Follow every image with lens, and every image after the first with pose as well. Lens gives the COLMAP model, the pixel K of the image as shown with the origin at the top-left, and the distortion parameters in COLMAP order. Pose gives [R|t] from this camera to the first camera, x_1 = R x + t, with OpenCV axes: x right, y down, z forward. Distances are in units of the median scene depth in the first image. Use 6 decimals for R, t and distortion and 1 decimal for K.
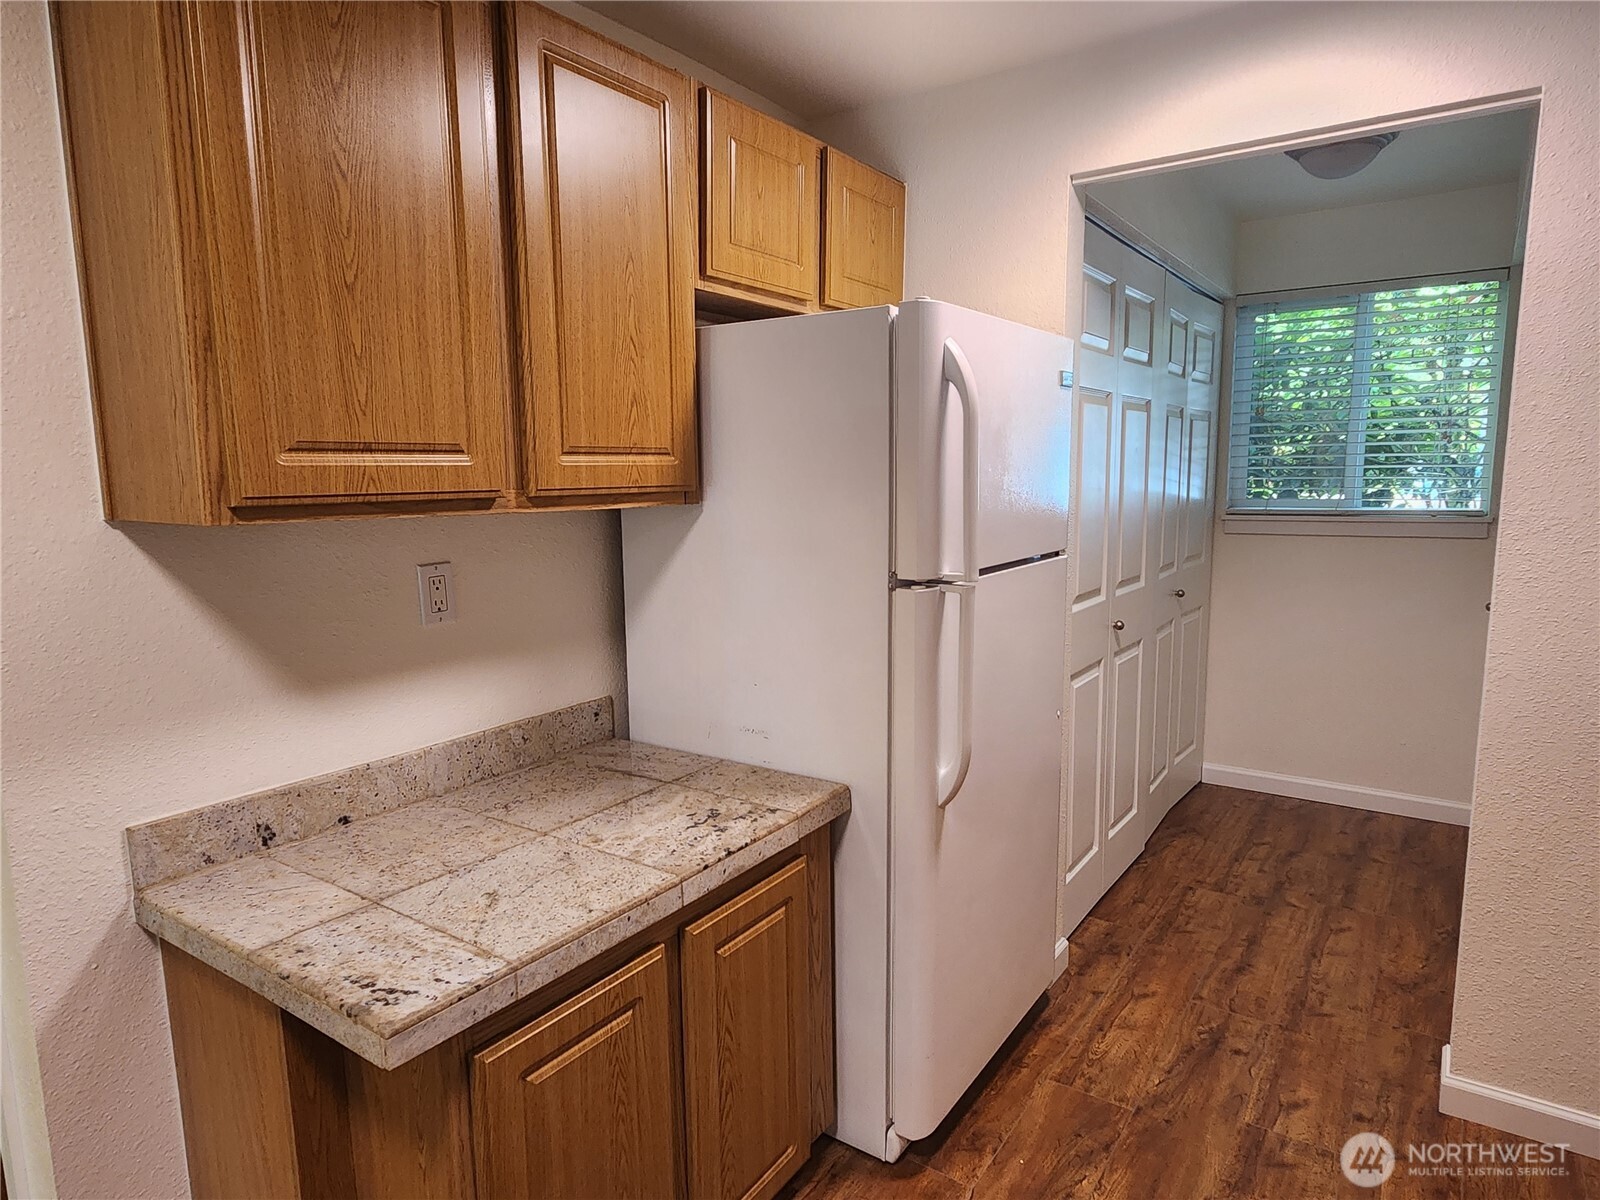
lens RADIAL K [[928.8, 0, 800.0], [0, 928.8, 600.0], [0, 0, 1]] dist [0.004167, 0.000836]
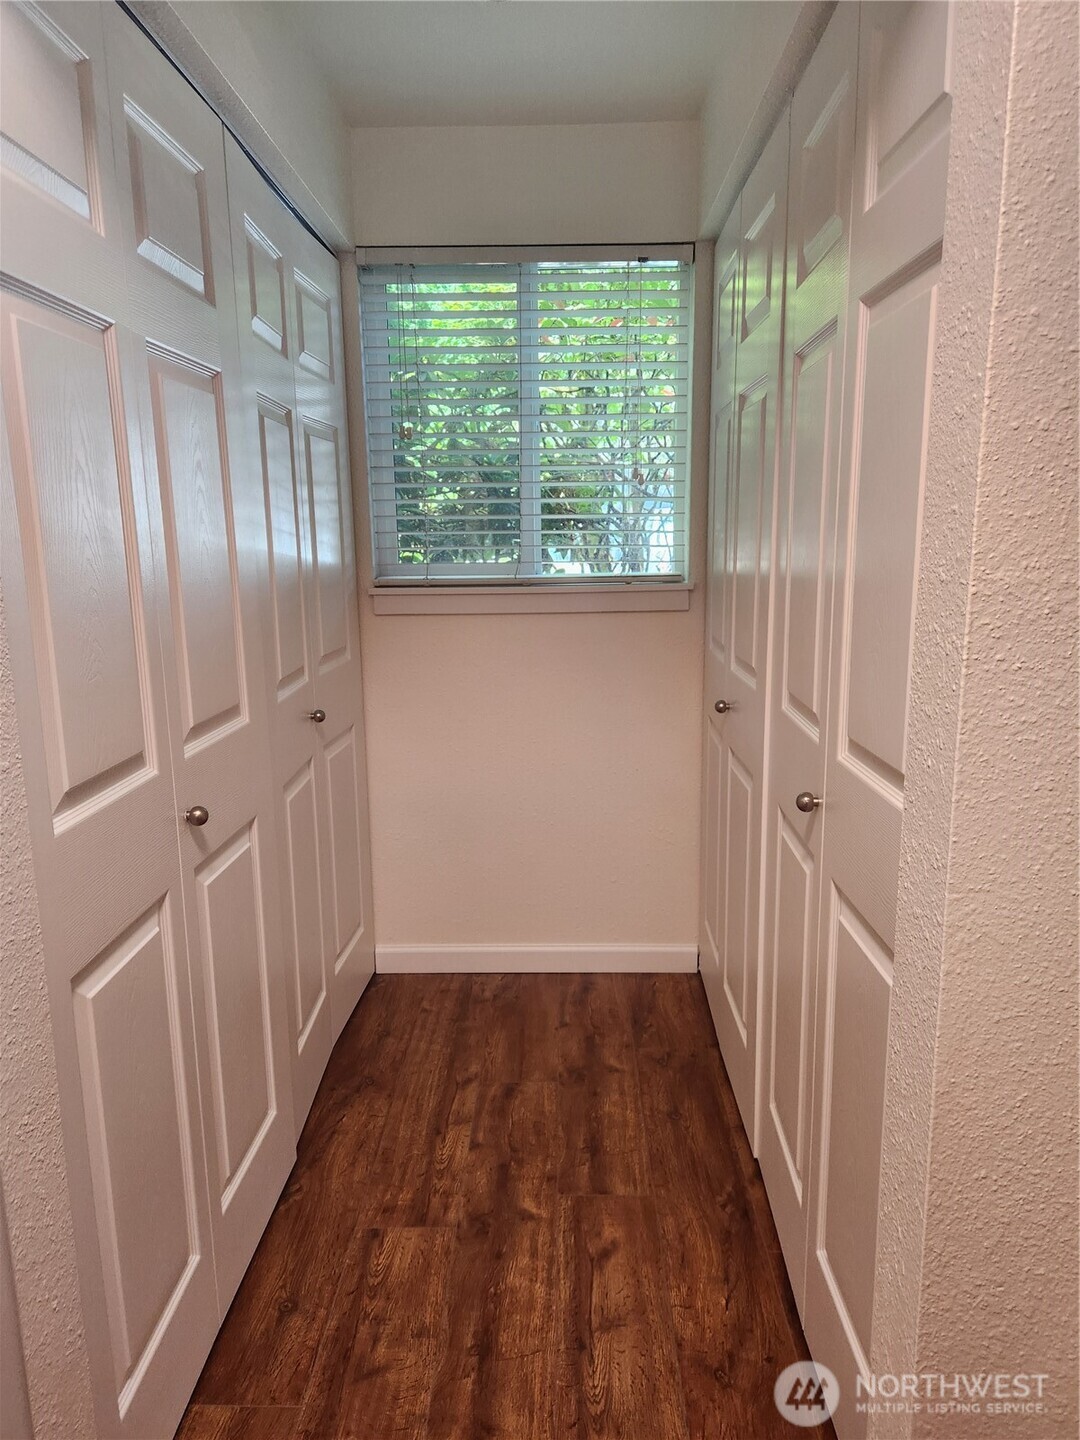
lens RADIAL K [[1031.6, 0, 540.0], [0, 1031.6, 720.0], [0, 0, 1]] dist [0.036500, -0.002254]
pose [[0.832826, -0.100365, 0.544360, 0.159225], [0.082955, 0.994949, 0.056527, -0.032496], [-0.547284, -0.001919, 0.836945, 0.346206]]
